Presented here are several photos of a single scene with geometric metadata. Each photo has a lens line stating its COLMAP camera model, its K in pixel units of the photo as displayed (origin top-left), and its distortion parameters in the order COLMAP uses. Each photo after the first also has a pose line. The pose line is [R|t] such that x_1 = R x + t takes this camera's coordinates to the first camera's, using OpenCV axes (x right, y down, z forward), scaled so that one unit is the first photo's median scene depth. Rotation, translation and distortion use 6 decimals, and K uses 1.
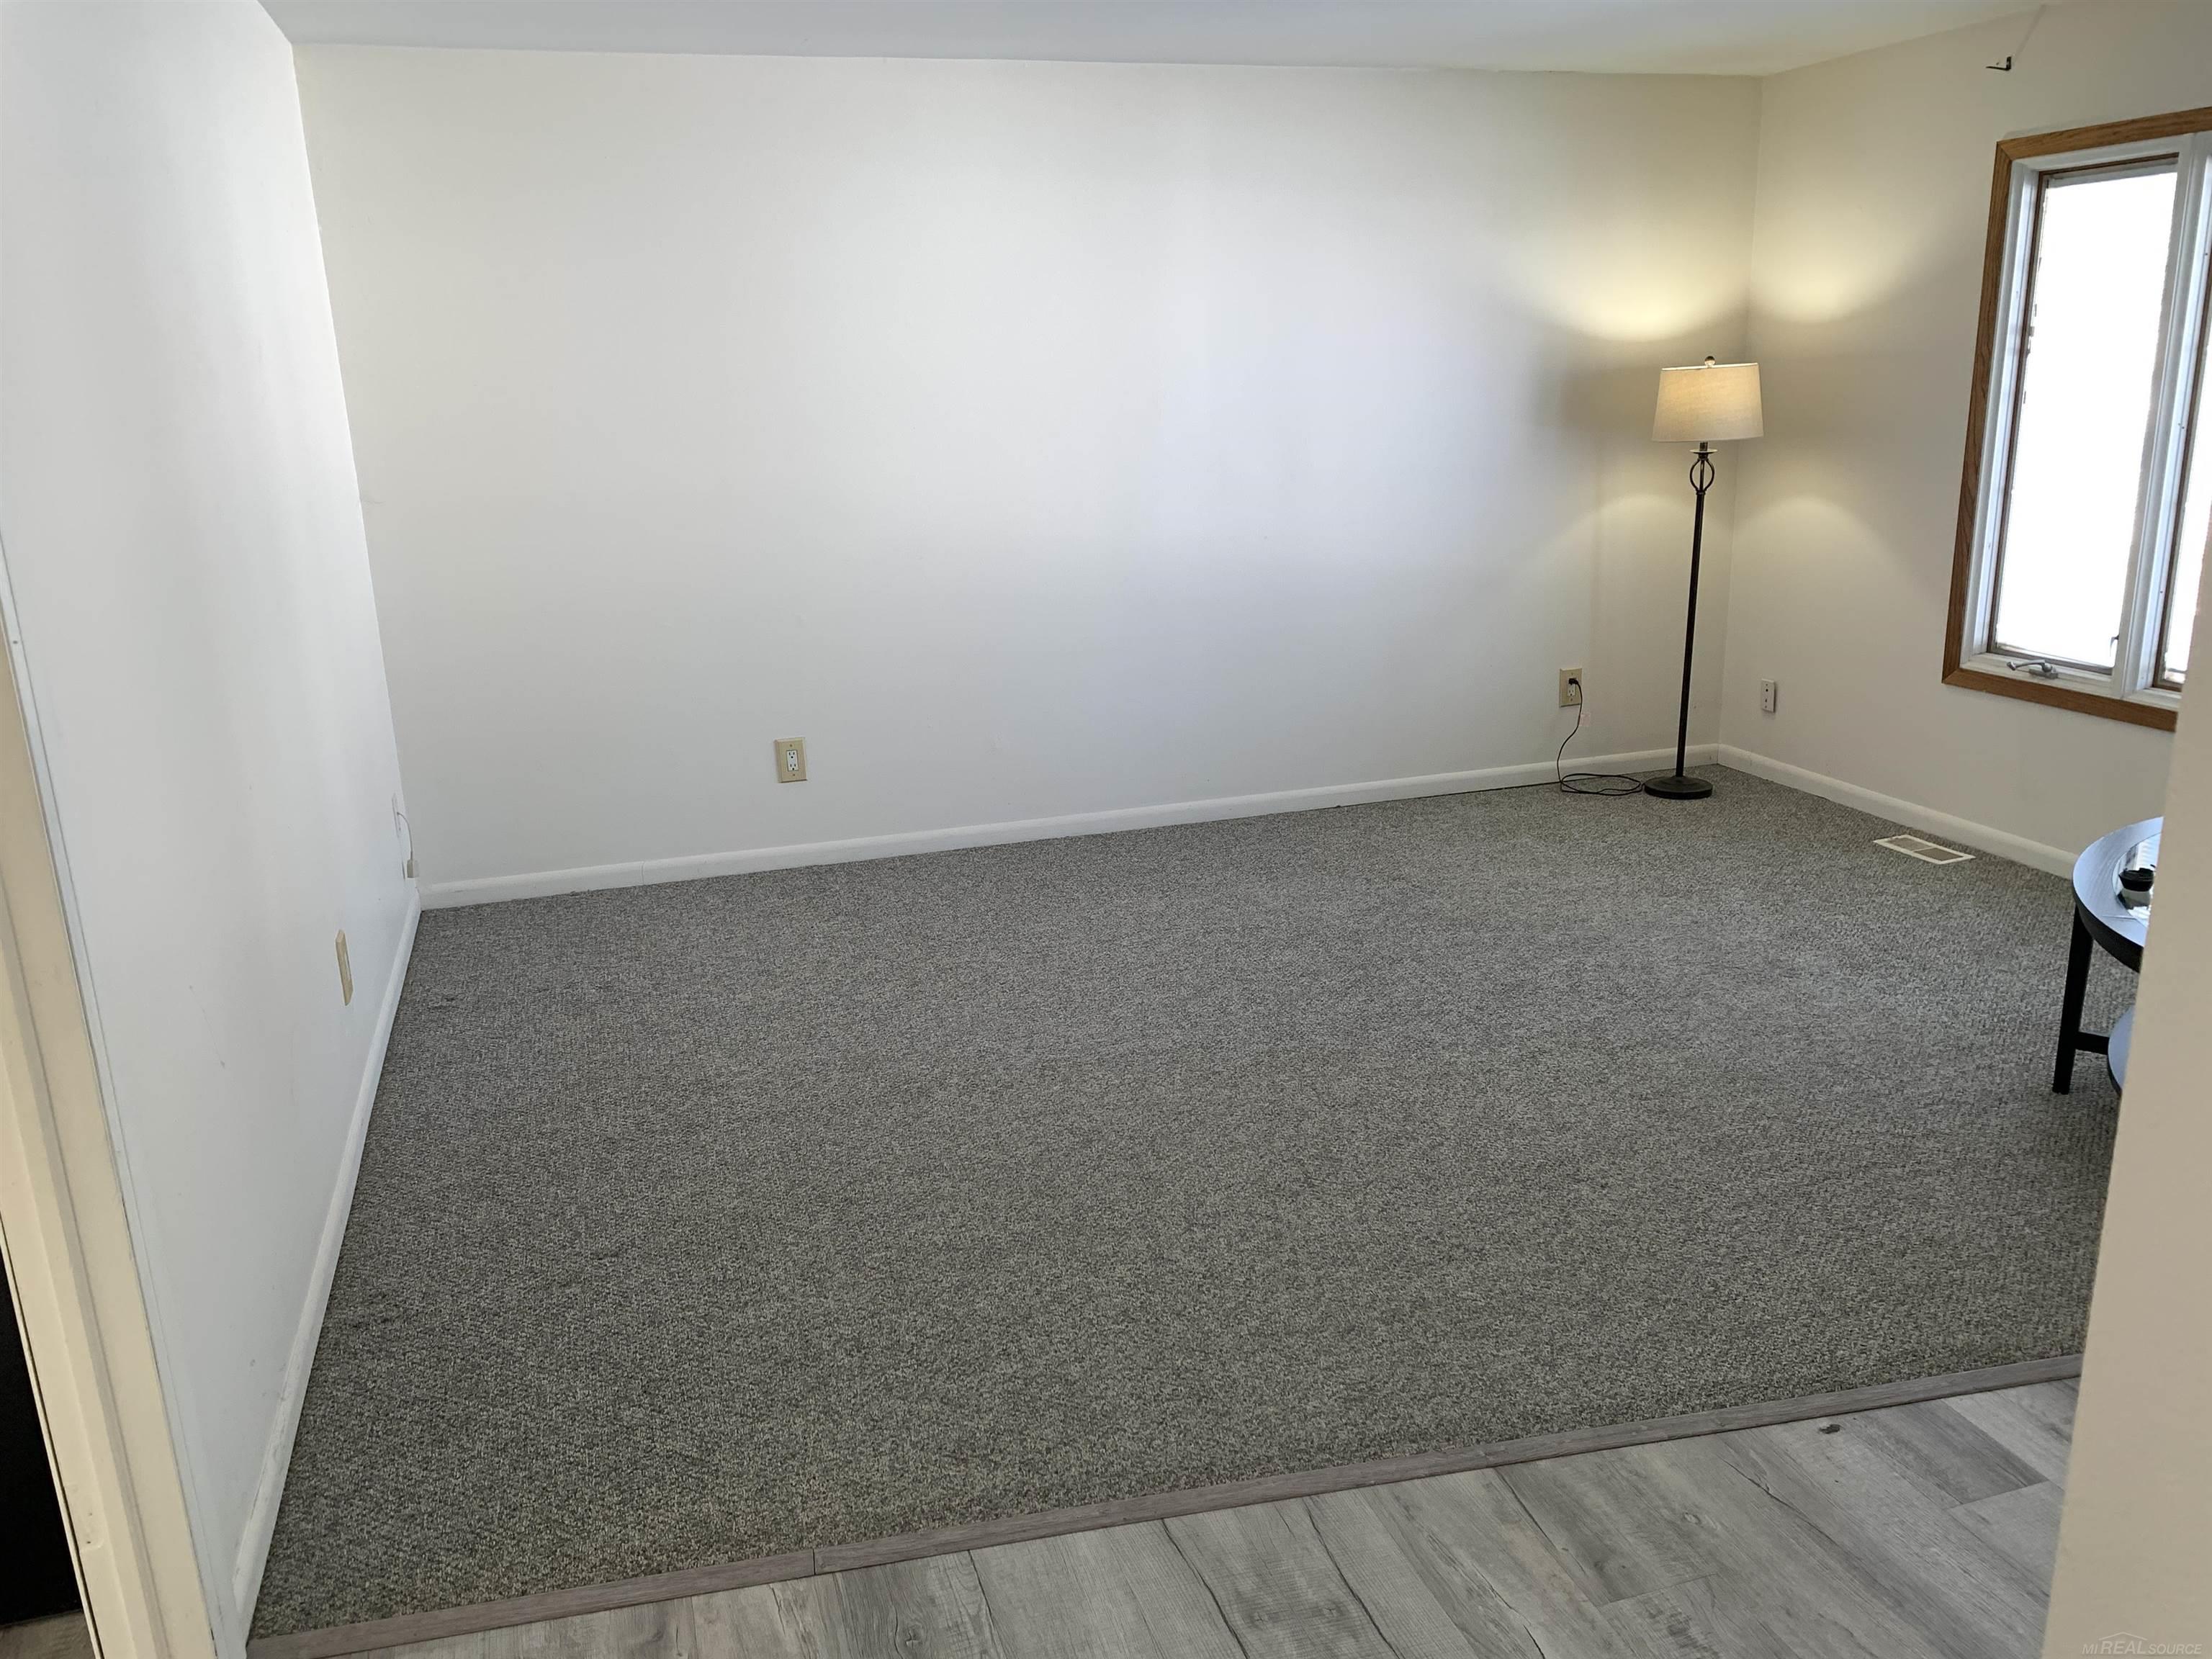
lens RADIAL K [[1667.4, 0, 1100.7], [0, 1667.4, 828.9], [0, 0, 1]] dist [0.012791, -0.010502]
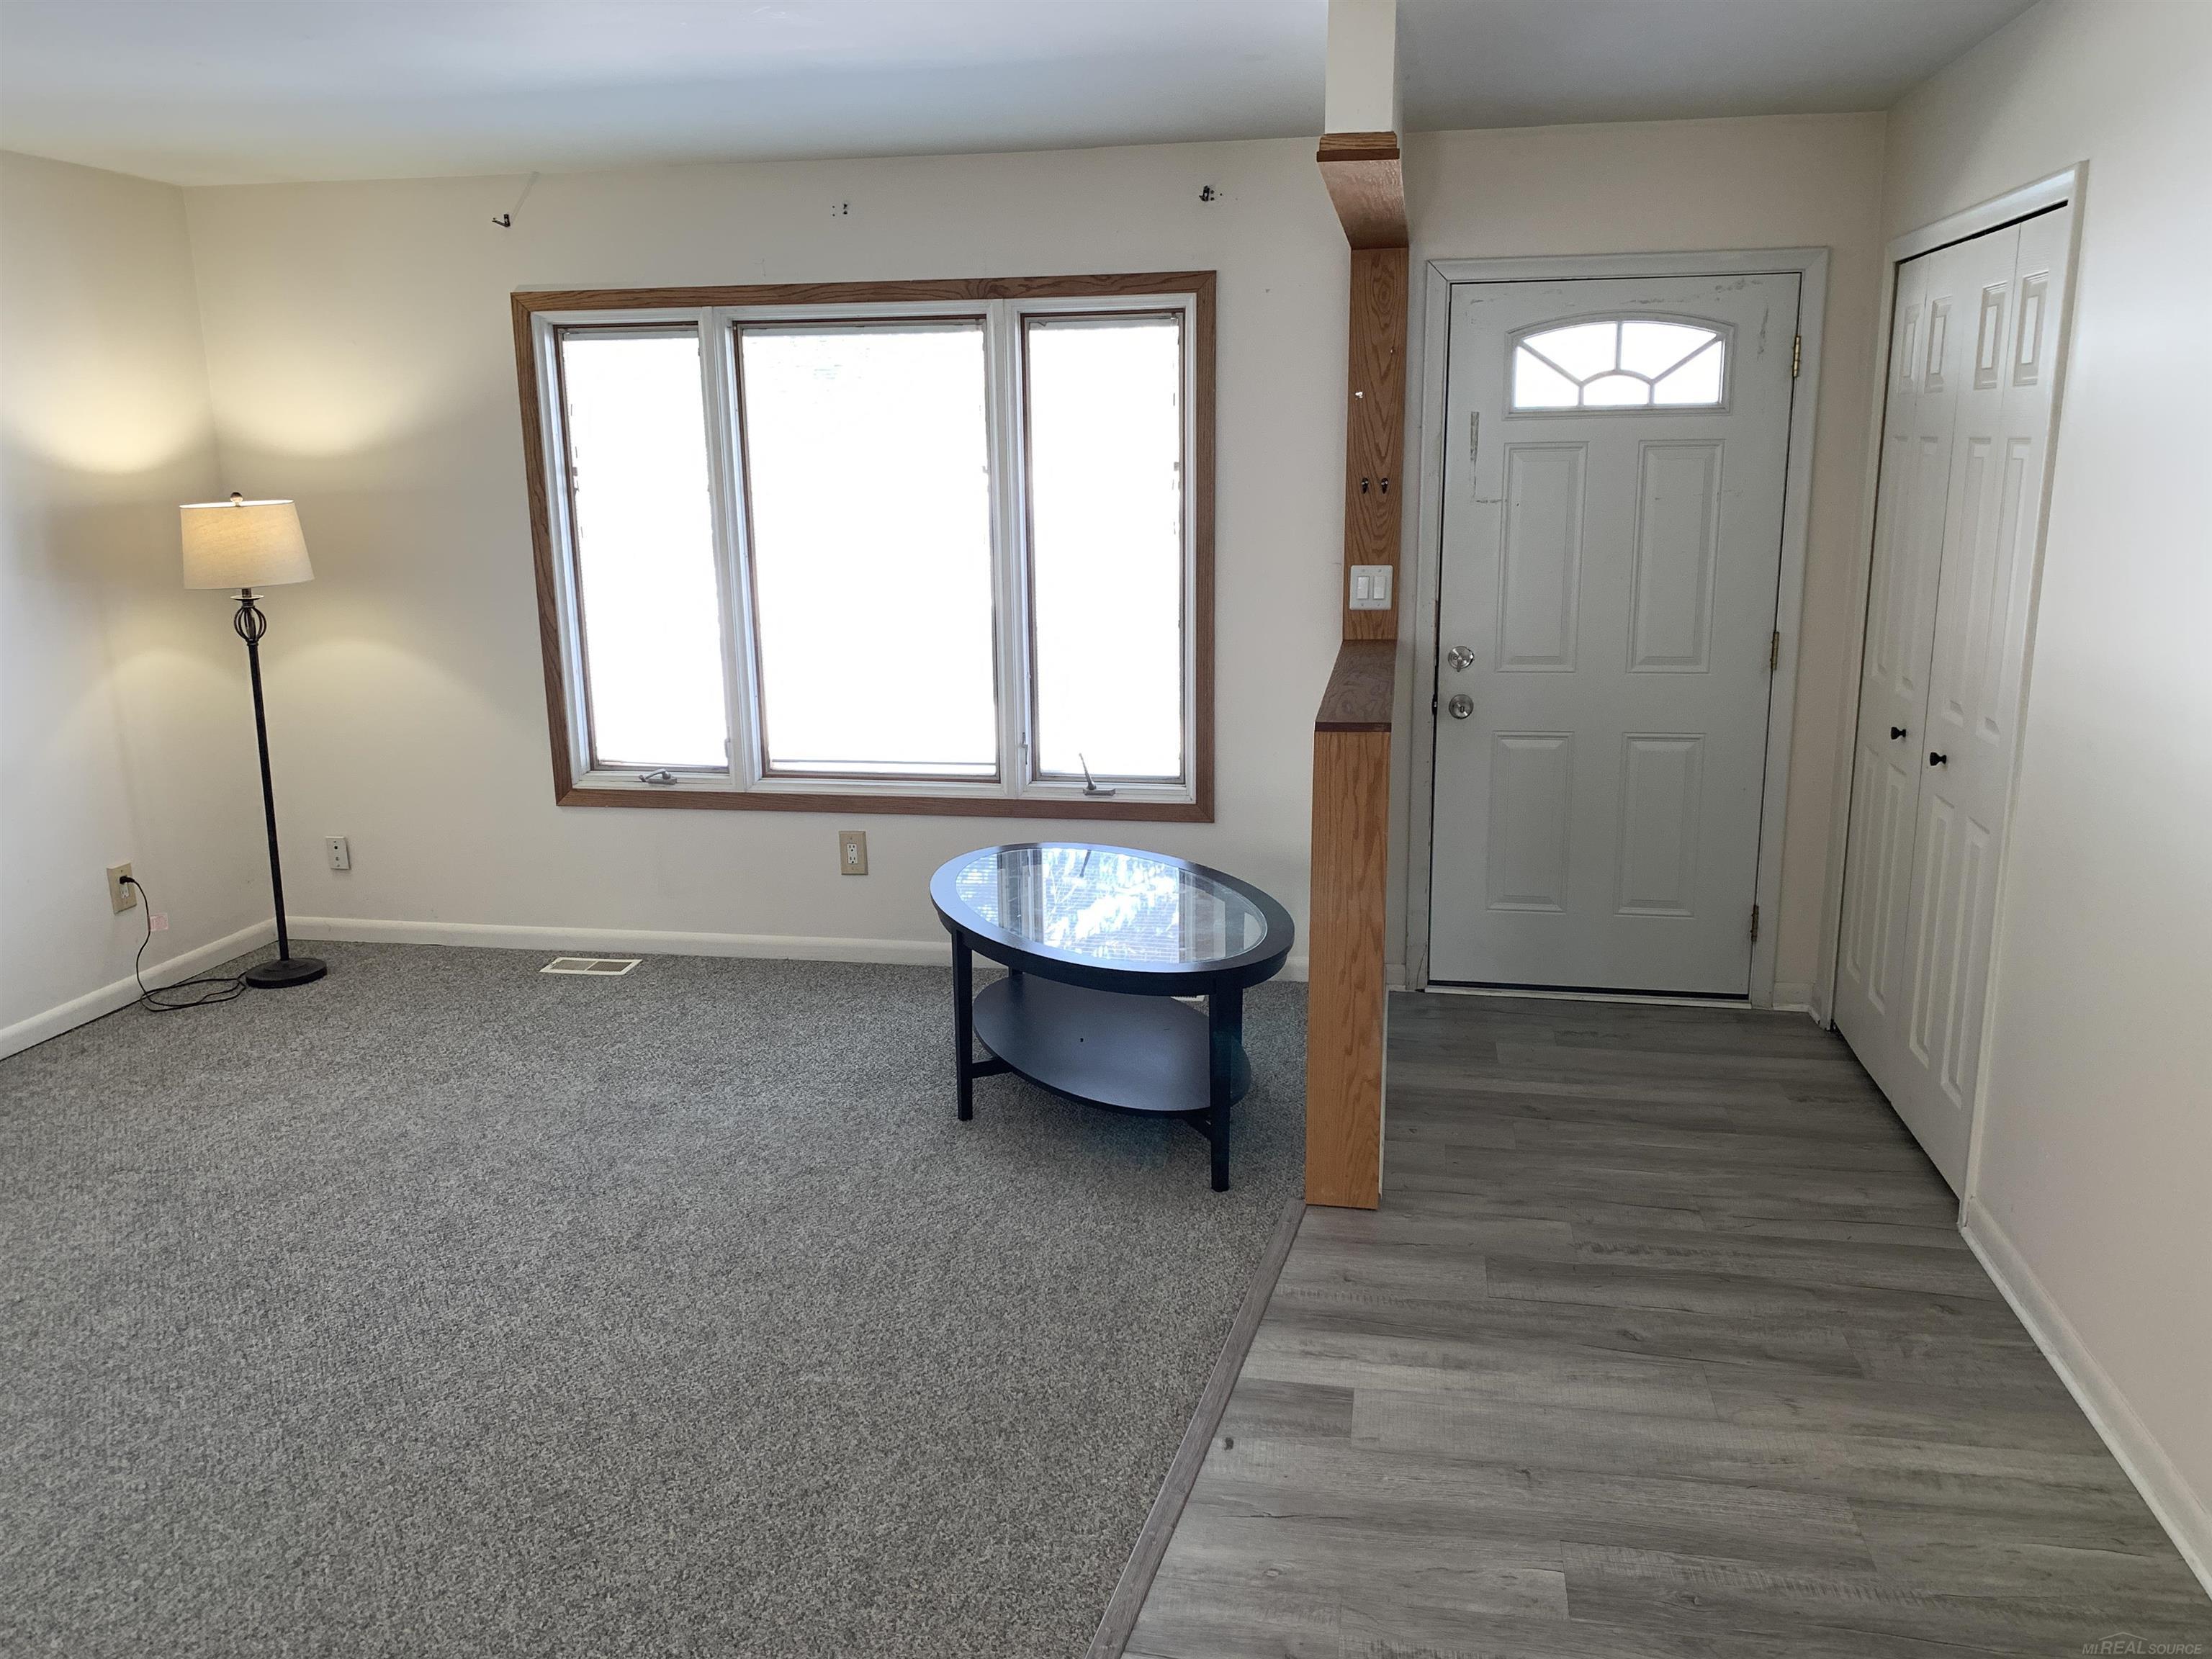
lens RADIAL K [[1667.4, 0, 1100.7], [0, 1667.4, 828.9], [0, 0, 1]] dist [0.012791, -0.010502]
pose [[0.463358, -0.173157, 0.869089, -0.242049], [0.236065, 0.969405, 0.067285, -0.065035], [-0.854150, 0.173984, 0.490058, 0.217712]]
